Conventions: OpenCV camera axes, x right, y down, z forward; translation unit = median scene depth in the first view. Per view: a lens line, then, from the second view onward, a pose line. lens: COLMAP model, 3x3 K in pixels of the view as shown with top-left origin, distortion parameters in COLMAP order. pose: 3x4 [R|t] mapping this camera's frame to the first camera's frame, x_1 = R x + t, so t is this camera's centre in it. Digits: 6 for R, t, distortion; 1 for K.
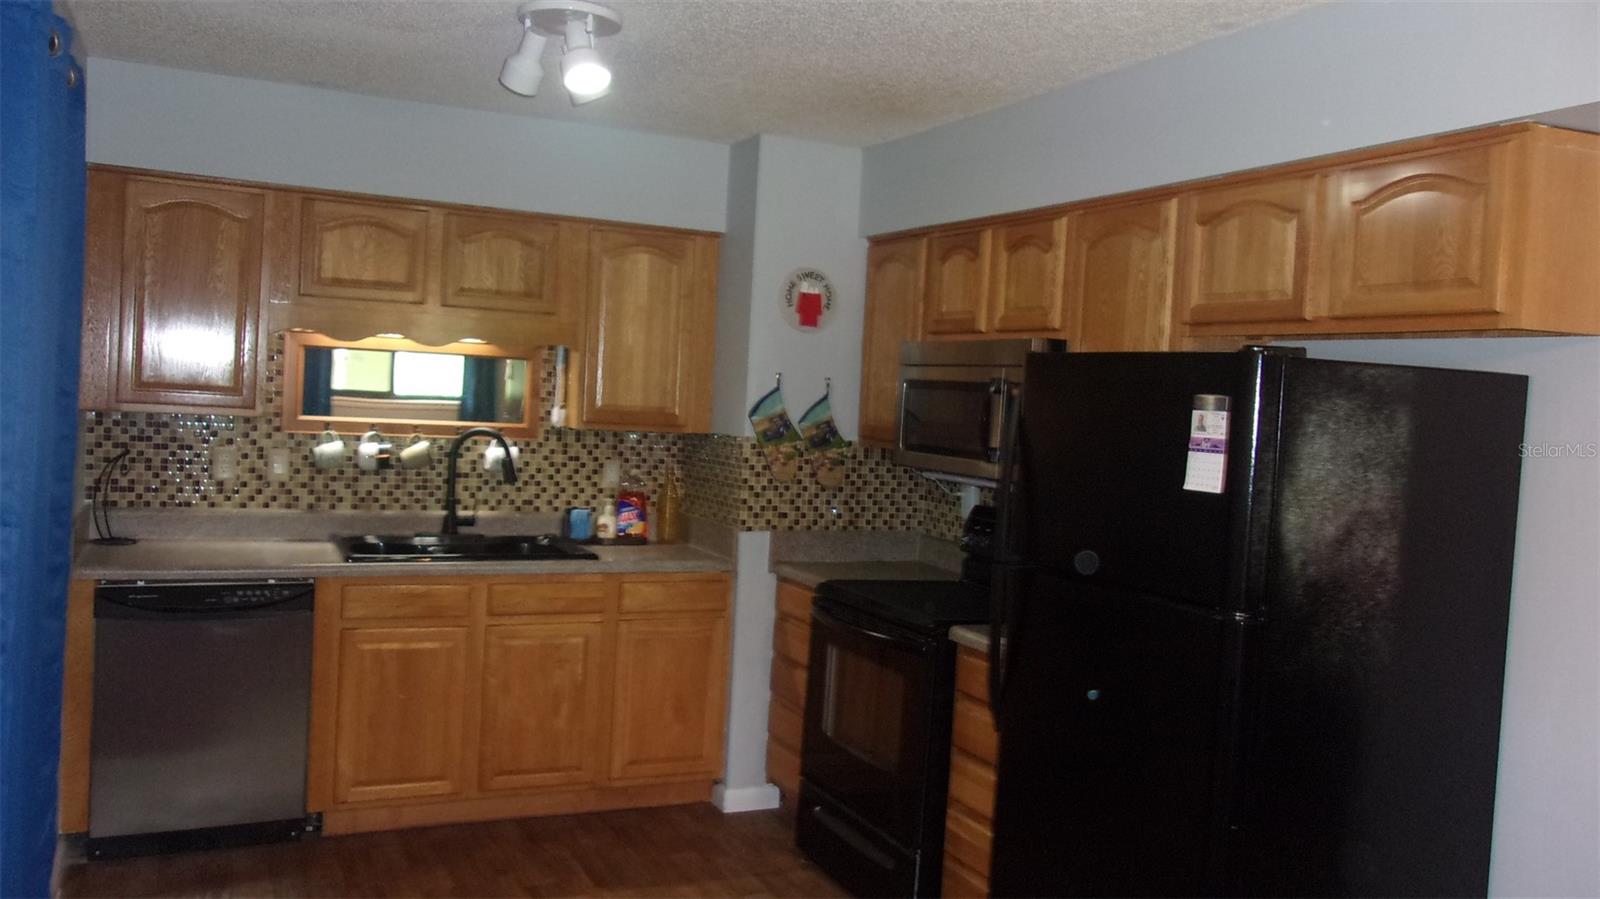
lens RADIAL K [[1276.0, 0, 800.0], [0, 1276.0, 449.5], [0, 0, 1]] dist [0.003530, 0.002877]
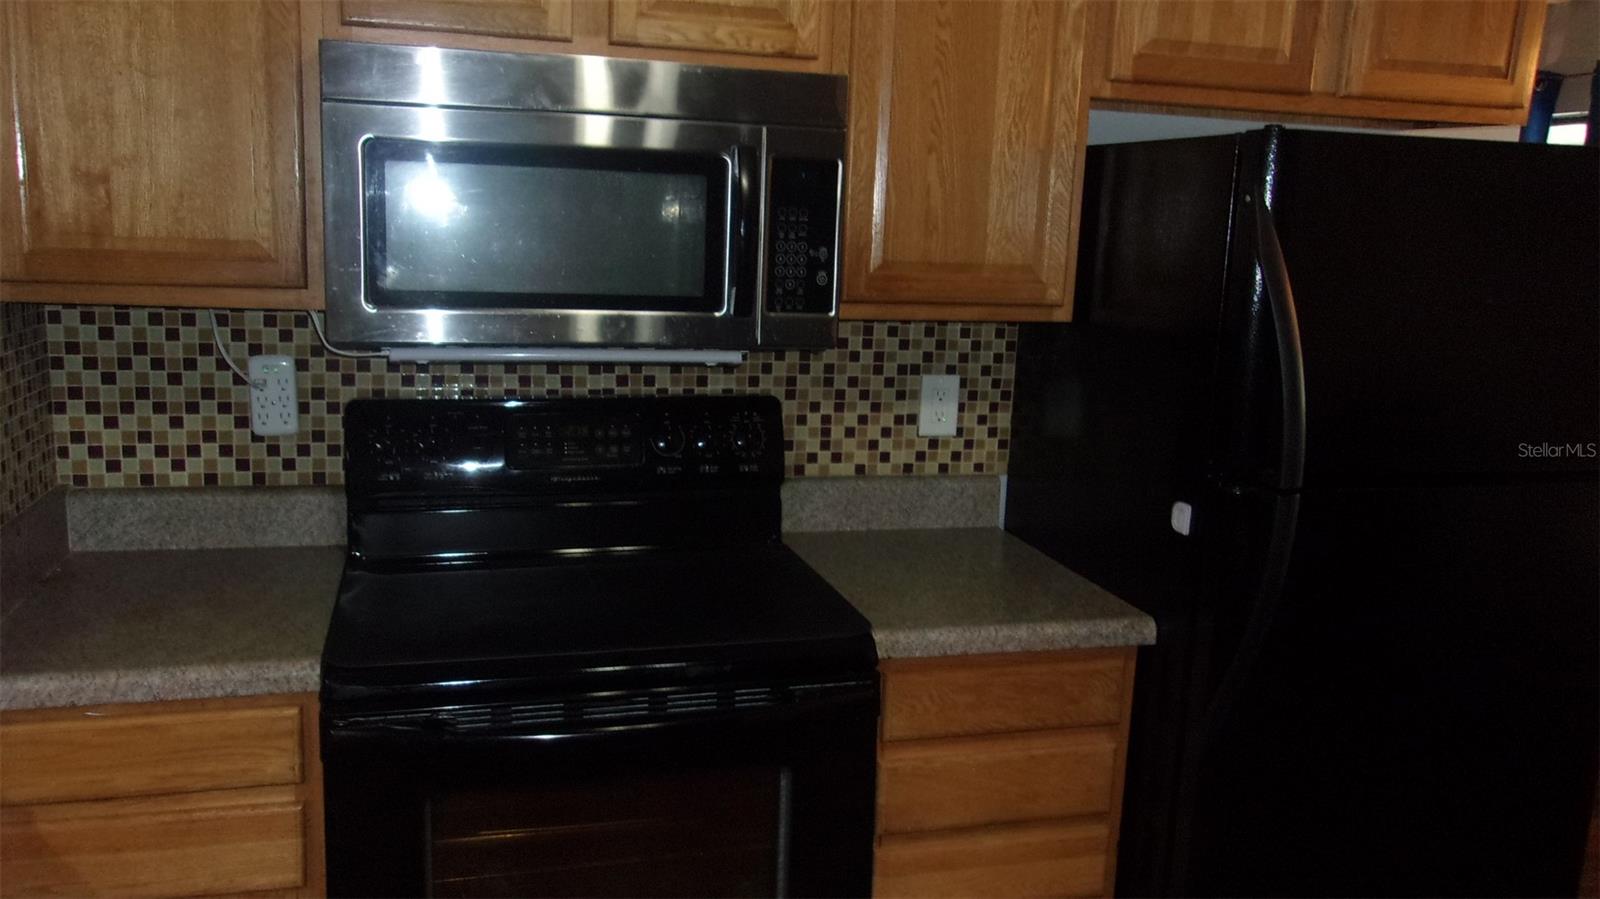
lens RADIAL K [[1276.0, 0, 800.0], [0, 1276.0, 449.5], [0, 0, 1]] dist [0.003530, 0.002877]
pose [[0.168191, -0.241507, 0.955712, -0.396699], [0.014742, 0.970032, 0.242531, -0.070580], [-0.985644, -0.026702, 0.166711, 0.987761]]
